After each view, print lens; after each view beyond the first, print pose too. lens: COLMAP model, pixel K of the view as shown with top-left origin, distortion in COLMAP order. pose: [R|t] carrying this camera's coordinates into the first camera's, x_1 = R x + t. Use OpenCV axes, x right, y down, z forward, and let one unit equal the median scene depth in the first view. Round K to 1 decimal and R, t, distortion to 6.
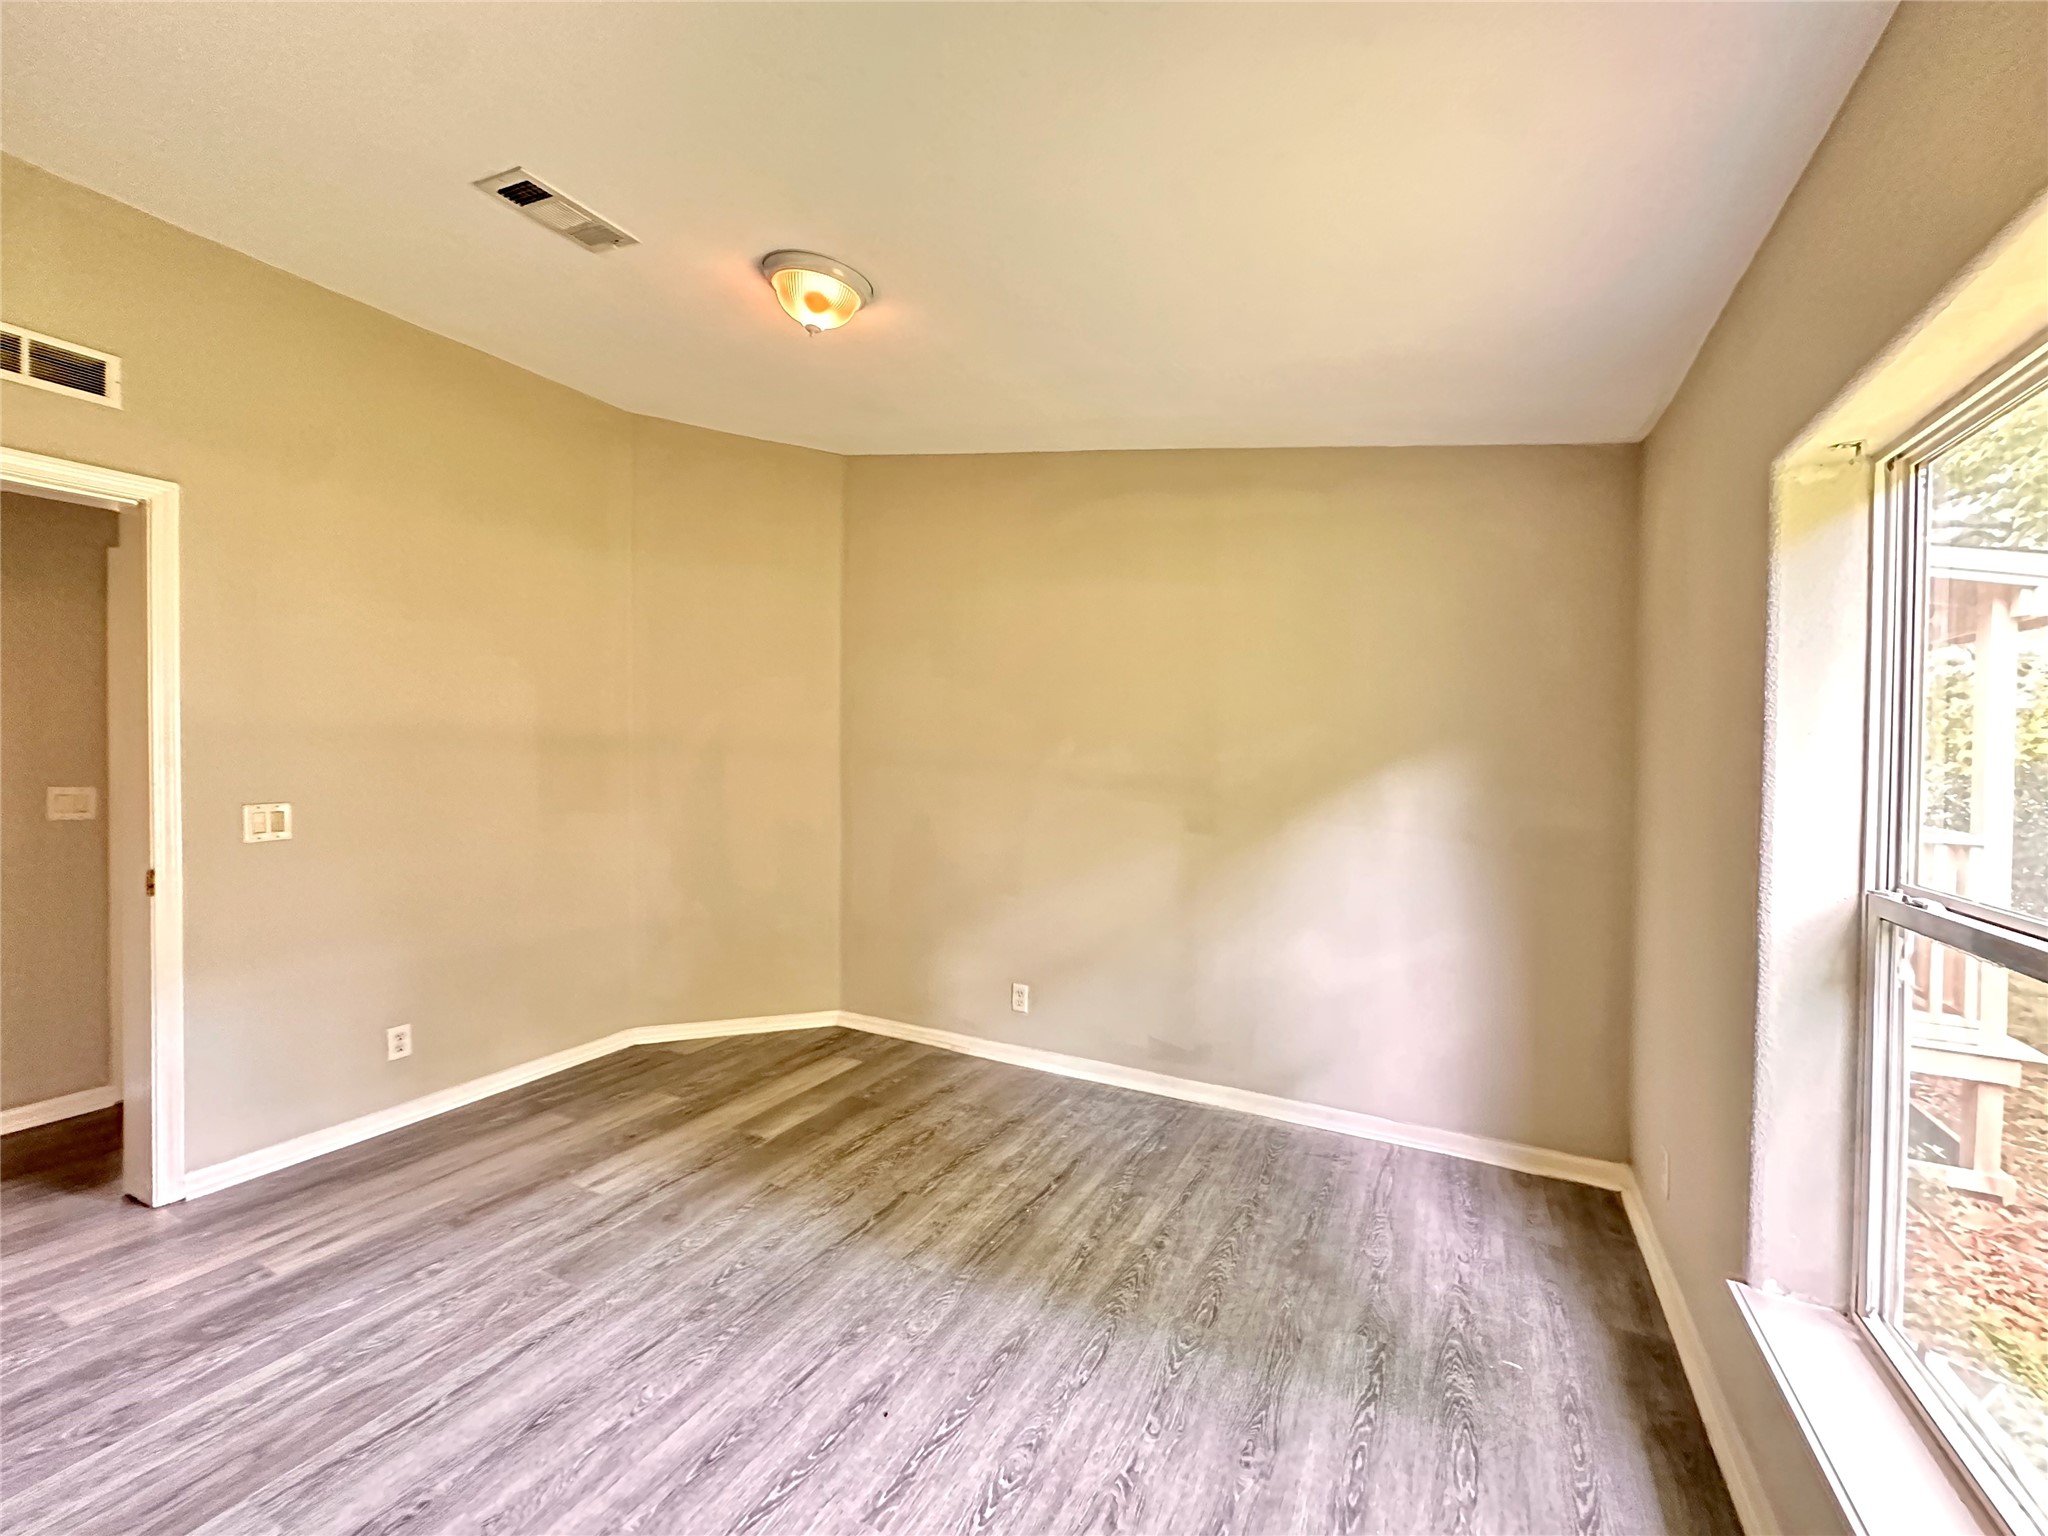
lens RADIAL K [[820.8, 0, 1024.0], [0, 820.8, 768.0], [0, 0, 1]] dist [-0.001098, -0.000321]
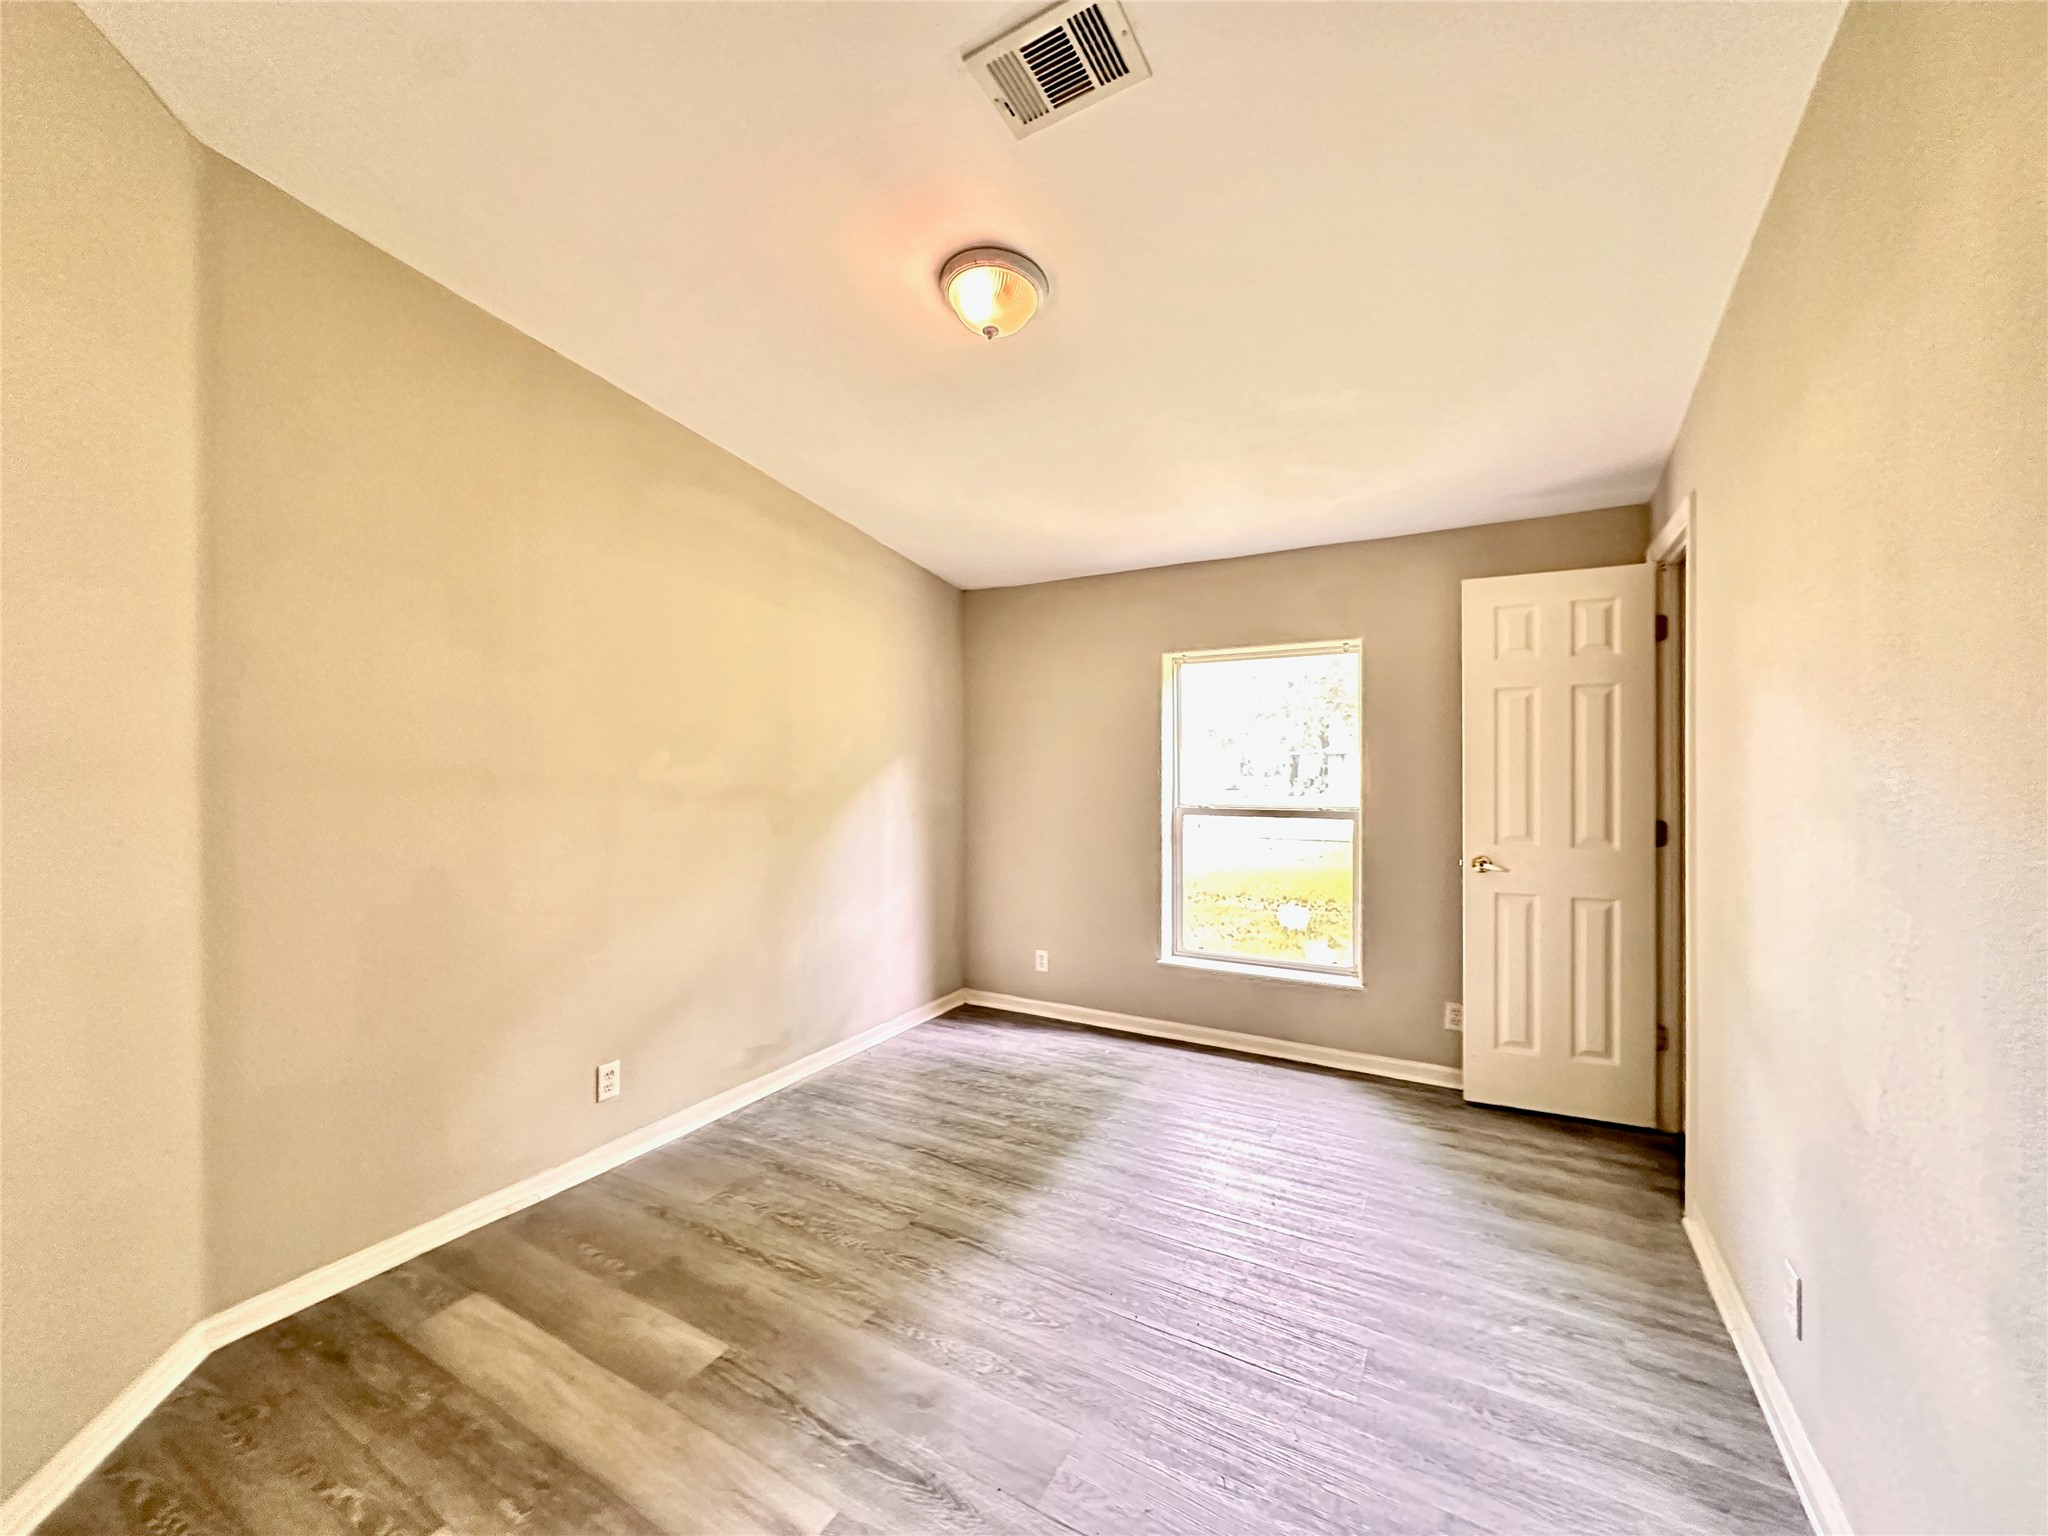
lens RADIAL K [[818.5, 0, 1017.8], [0, 818.5, 764.8], [0, 0, 1]] dist [-0.000371, 0.000220]
pose [[0.038358, -0.014398, 0.999160, -1.034369], [0.022311, 0.999659, 0.013549, -0.028587], [-0.999015, 0.021773, 0.038666, 0.784551]]
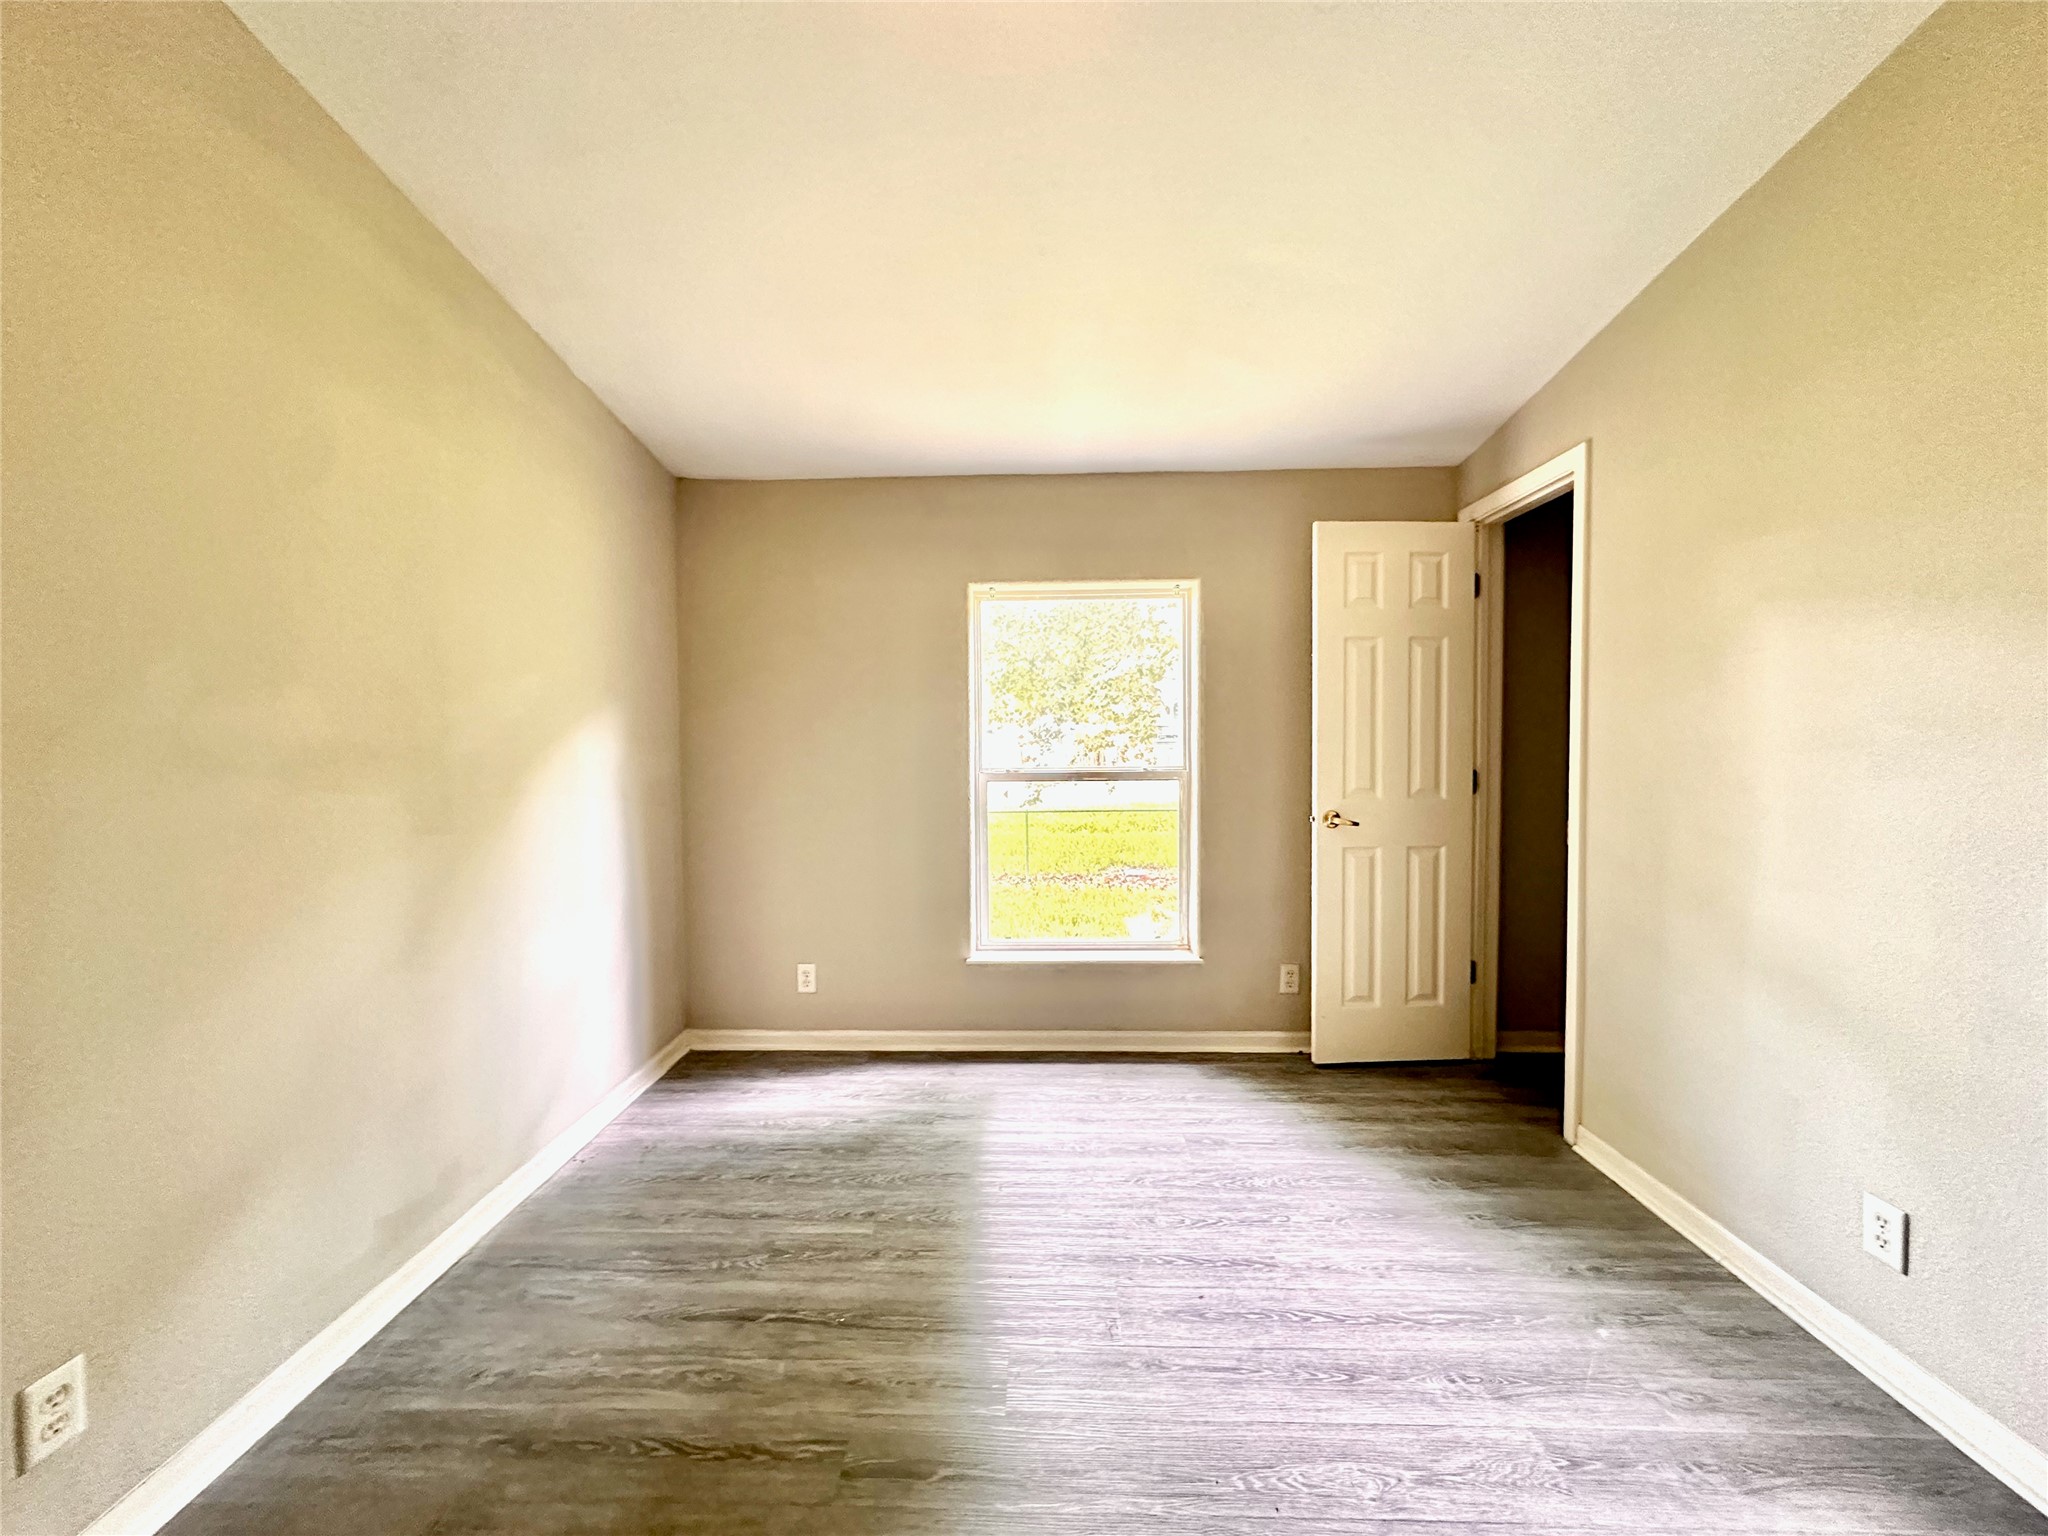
lens RADIAL K [[818.5, 0, 1017.8], [0, 818.5, 764.8], [0, 0, 1]] dist [-0.000371, 0.000220]
pose [[-0.445115, -0.036117, 0.894745, -0.647471], [0.019366, 0.998564, 0.049942, 0.004939], [-0.895264, 0.039558, -0.443777, 1.065792]]
